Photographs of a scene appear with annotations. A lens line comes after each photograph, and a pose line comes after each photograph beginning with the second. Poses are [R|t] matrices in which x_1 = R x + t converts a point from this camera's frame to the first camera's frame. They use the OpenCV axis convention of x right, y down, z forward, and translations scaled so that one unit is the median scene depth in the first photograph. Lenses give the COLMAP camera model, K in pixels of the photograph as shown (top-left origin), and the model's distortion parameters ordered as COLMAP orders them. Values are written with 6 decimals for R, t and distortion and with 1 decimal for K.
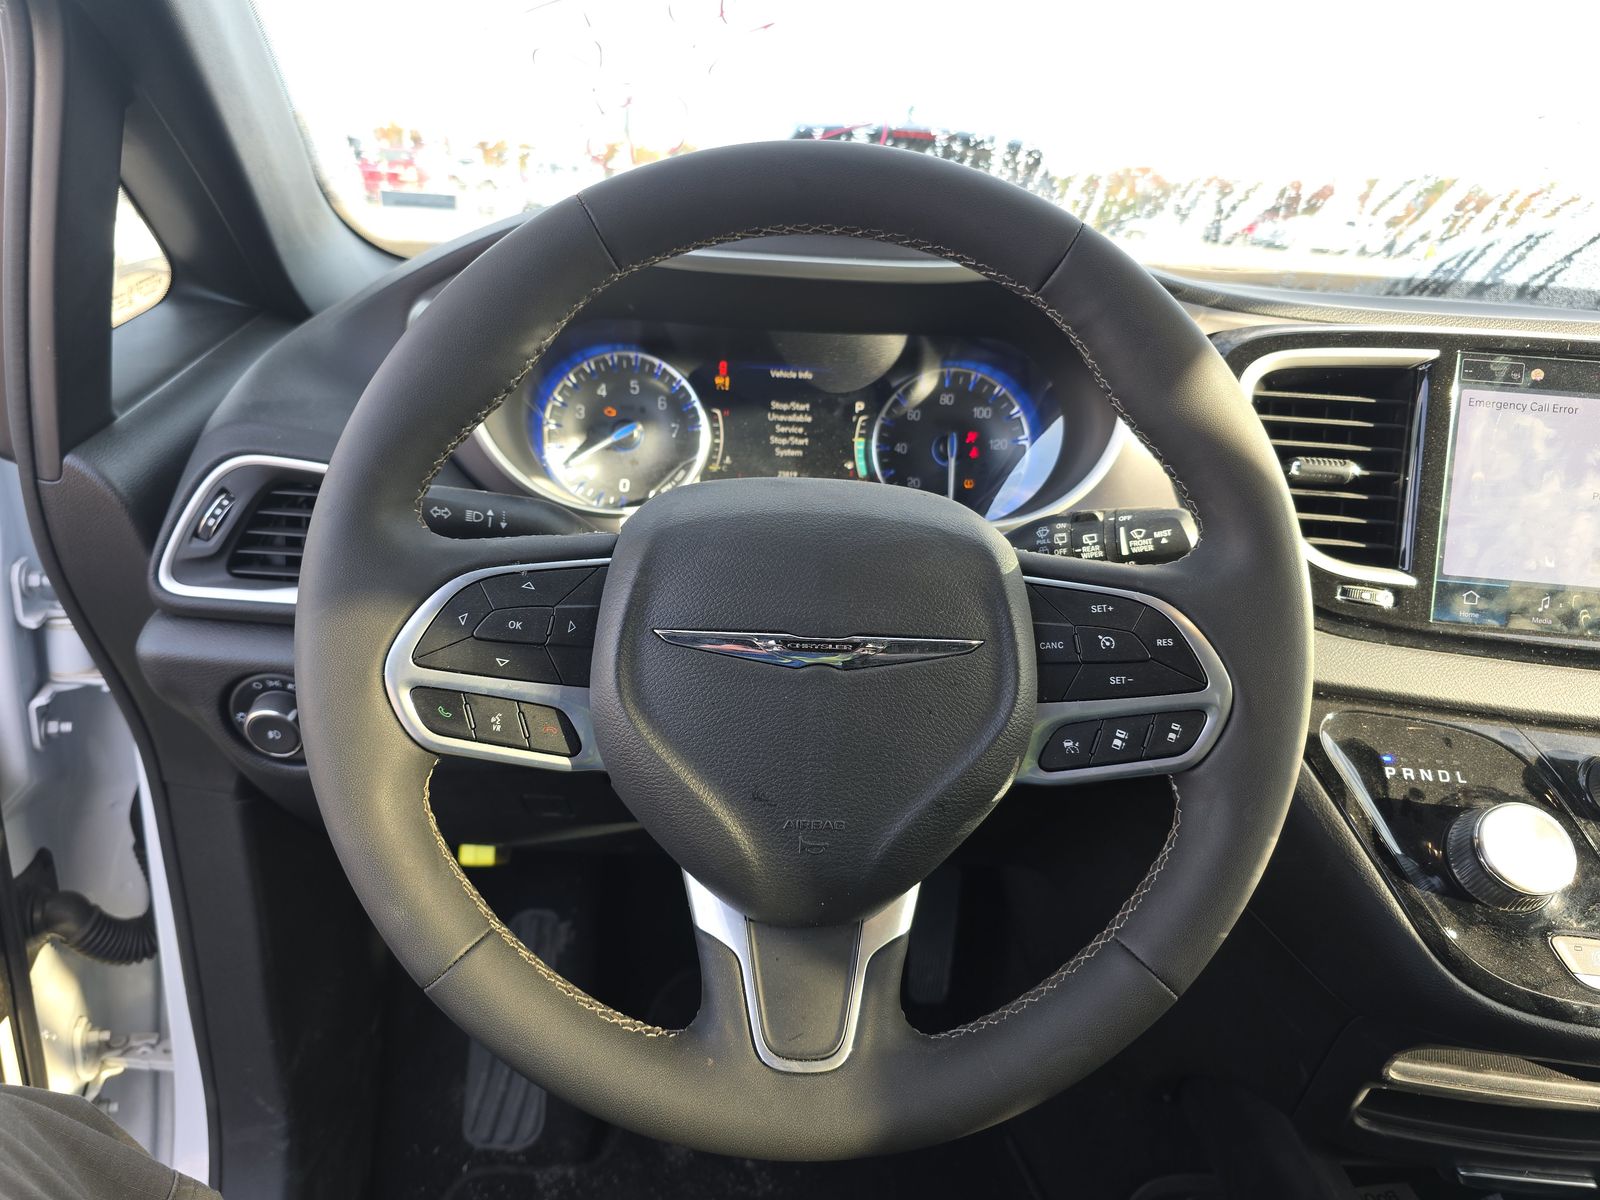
lens RADIAL K [[995.0, 0, 800.0], [0, 995.0, 600.0], [0, 0, 1]] dist [0.031369, -0.013553]
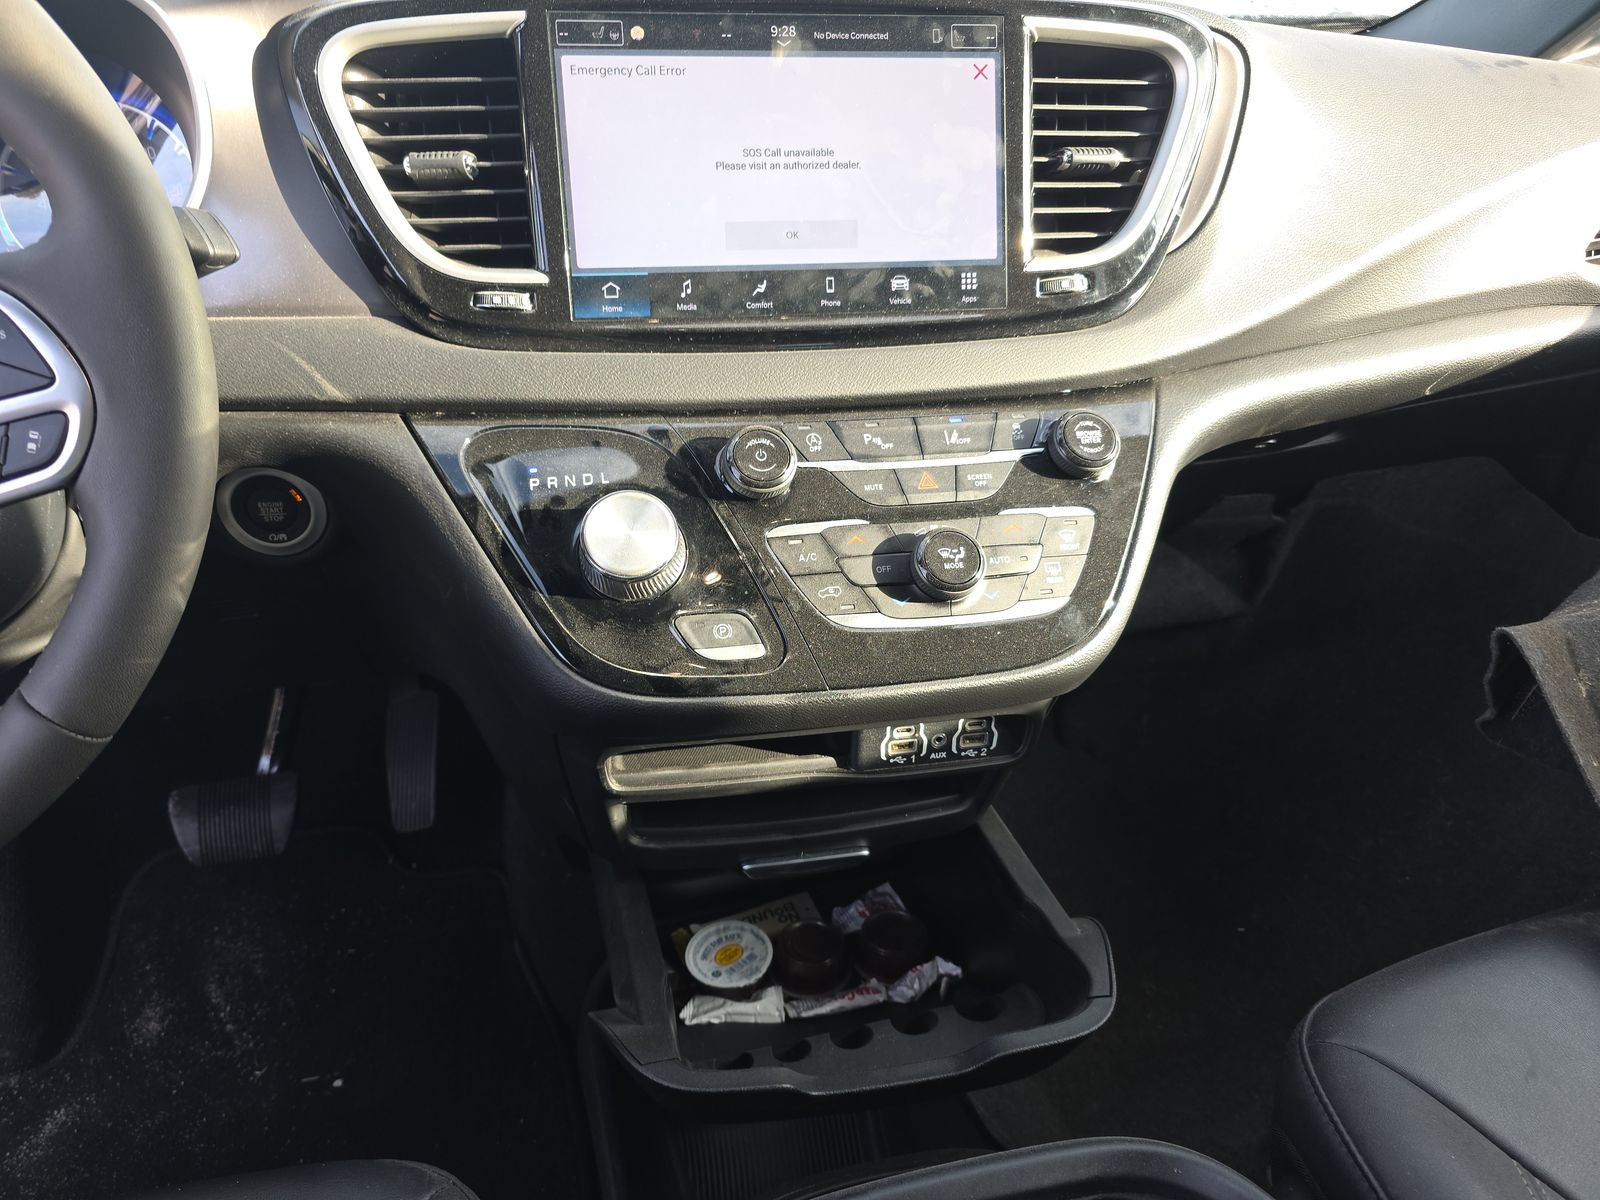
lens RADIAL K [[995.0, 0, 800.0], [0, 995.0, 600.0], [0, 0, 1]] dist [0.031369, -0.013553]
pose [[0.974016, -0.161487, 0.158791, 0.646212], [0.140699, 0.980876, 0.134487, 0.182712], [-0.177472, -0.108650, 0.978110, 0.018555]]
